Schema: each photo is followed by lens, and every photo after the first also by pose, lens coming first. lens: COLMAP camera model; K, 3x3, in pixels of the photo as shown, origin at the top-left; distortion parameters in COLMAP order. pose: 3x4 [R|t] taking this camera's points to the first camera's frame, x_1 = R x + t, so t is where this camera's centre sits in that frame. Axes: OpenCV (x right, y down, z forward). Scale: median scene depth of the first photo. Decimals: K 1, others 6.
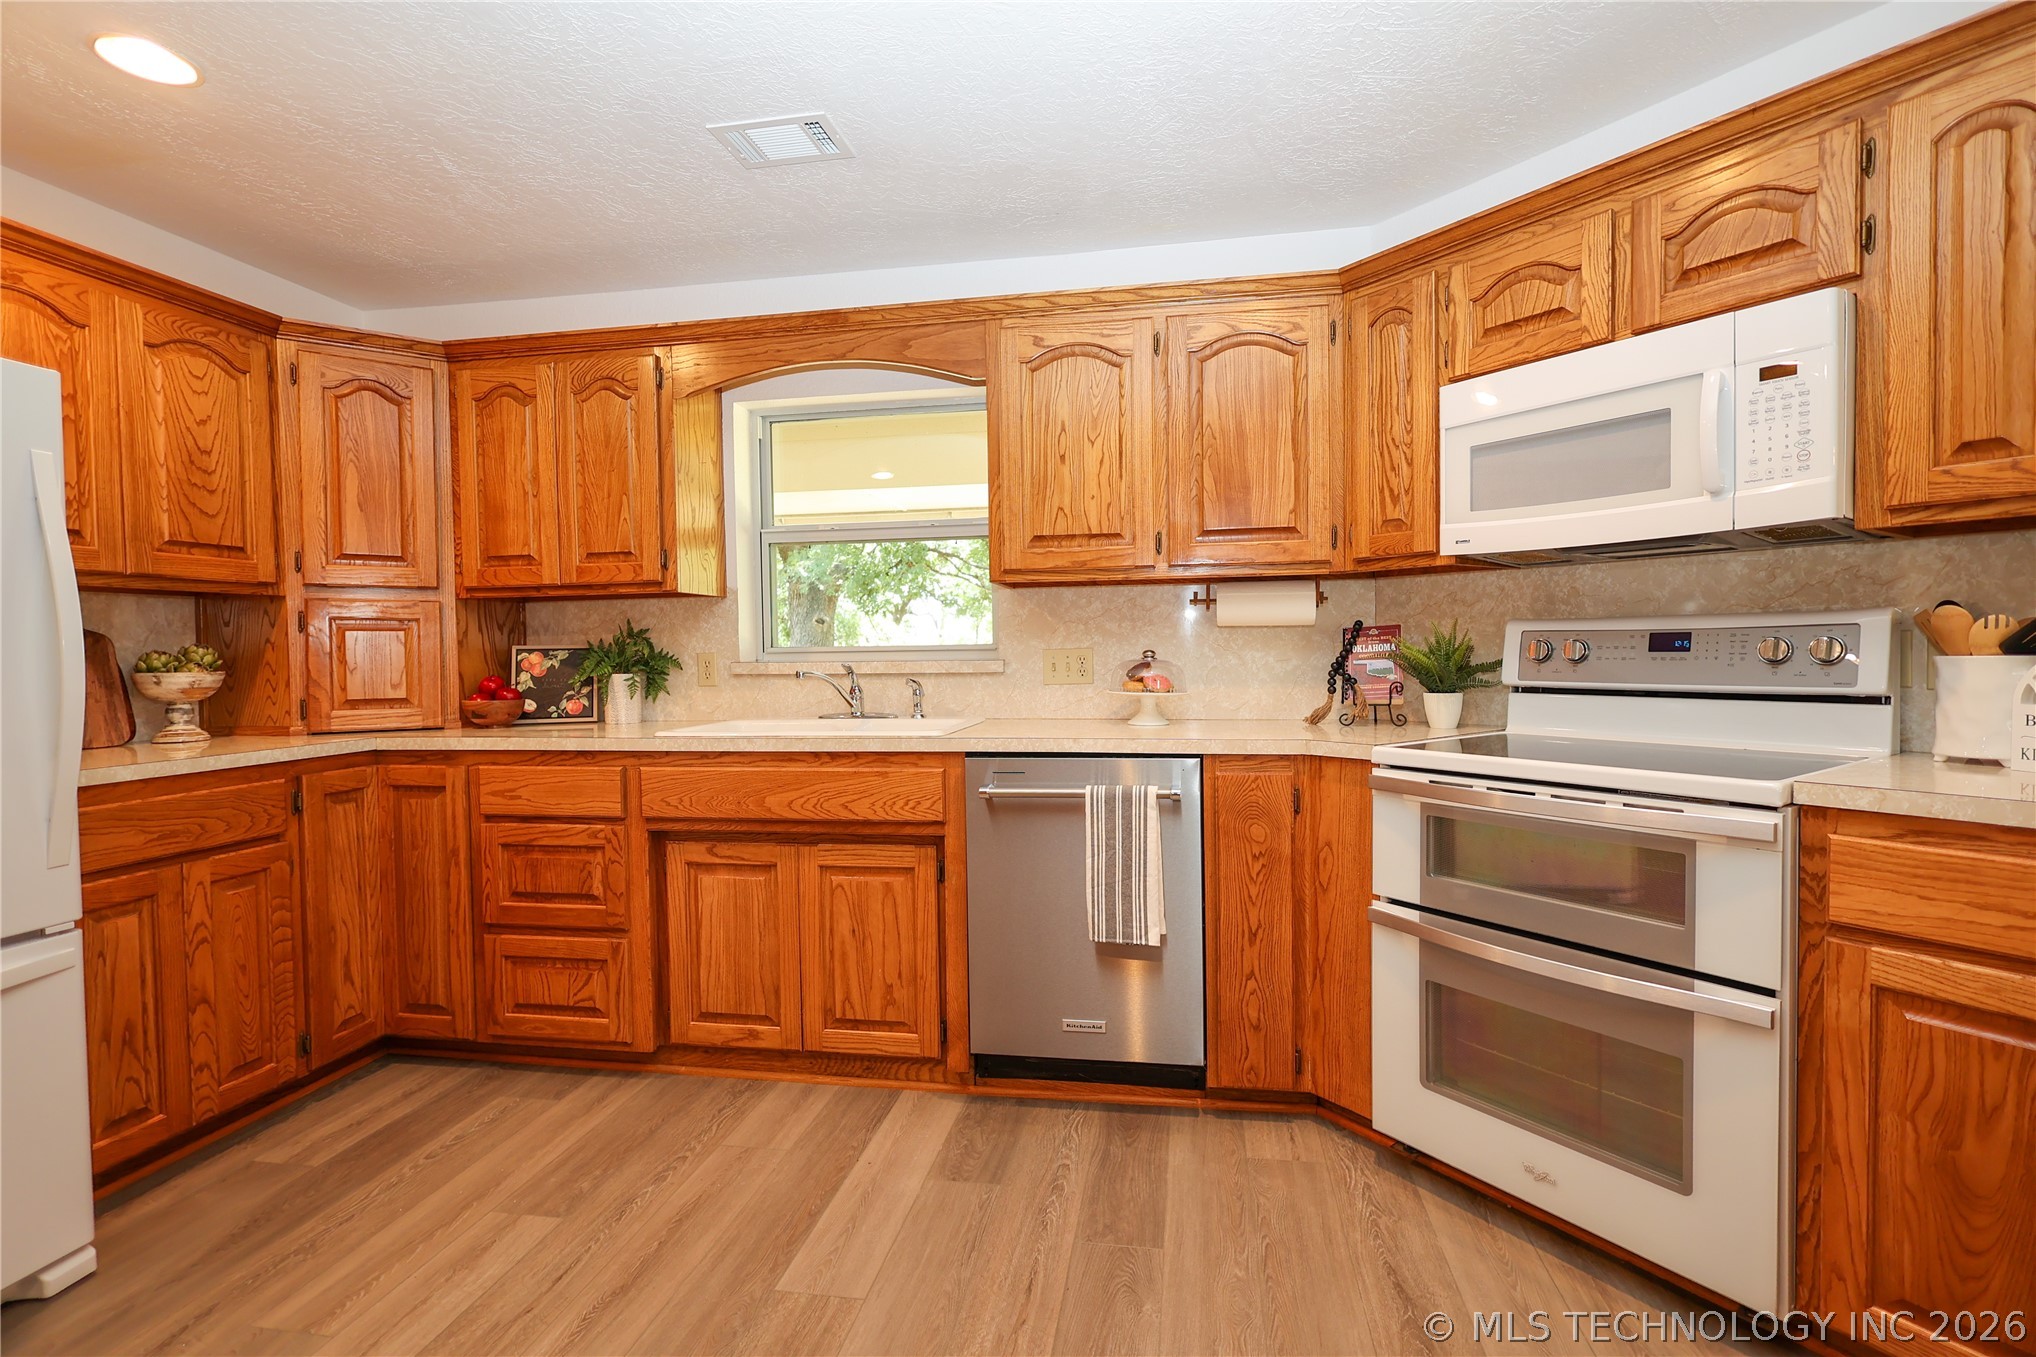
lens RADIAL K [[937.6, 0, 1028.0], [0, 937.6, 674.7], [0, 0, 1]] dist [-0.003375, 0.000245]
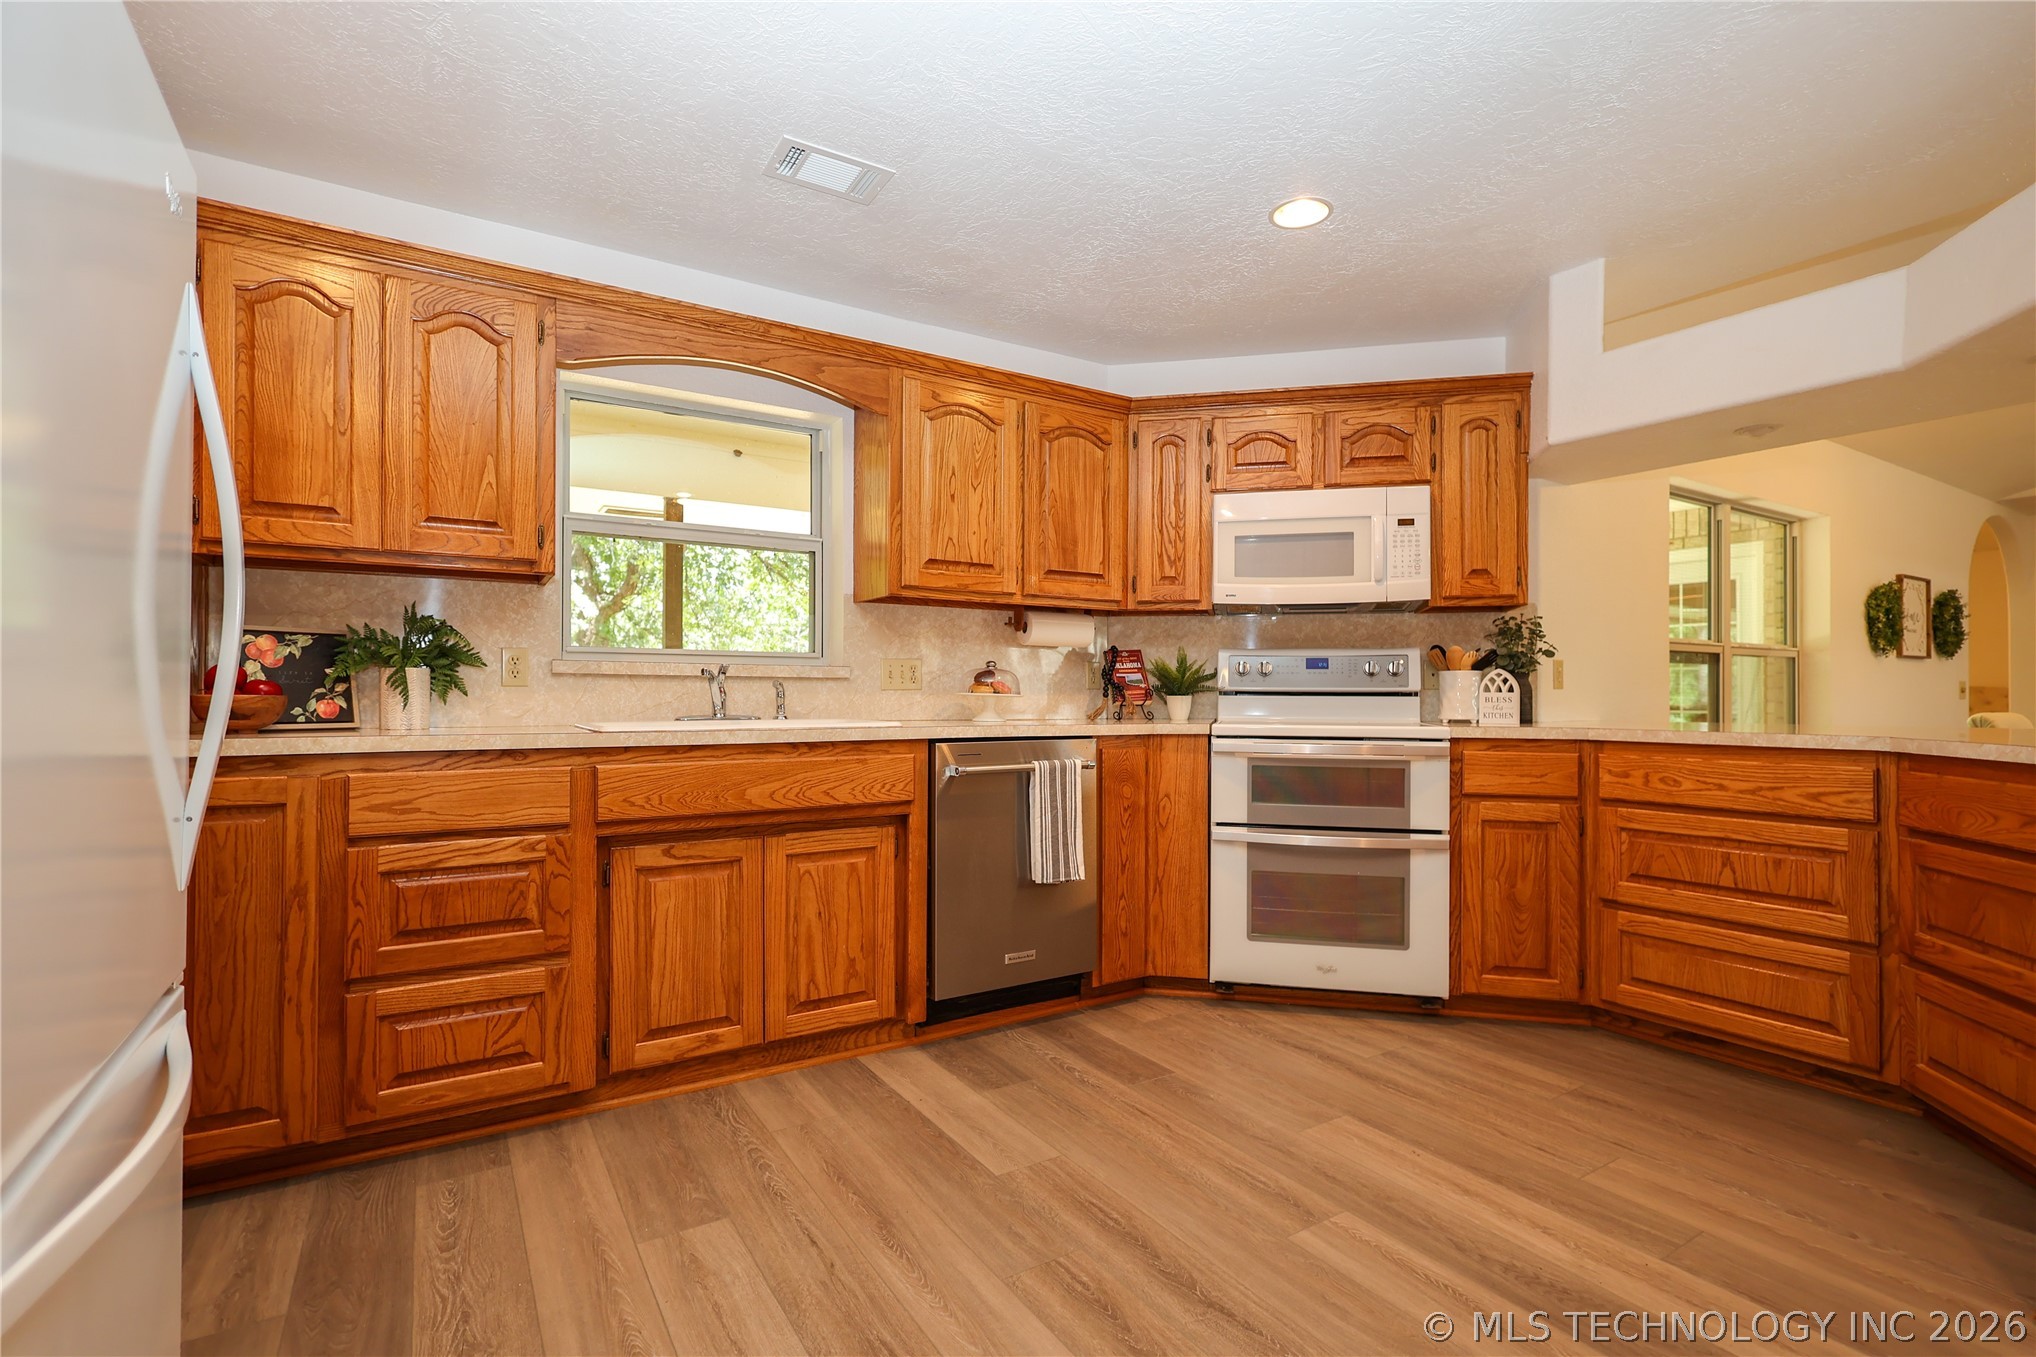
lens RADIAL K [[937.6, 0, 1035.7], [0, 937.6, 686.1], [0, 0, 1]] dist [-0.003375, 0.000245]
pose [[0.744089, 0.023171, 0.667678, -0.732296], [0.003341, 0.999257, -0.038401, 0.061218], [-0.668072, 0.030804, 0.743459, 0.050145]]
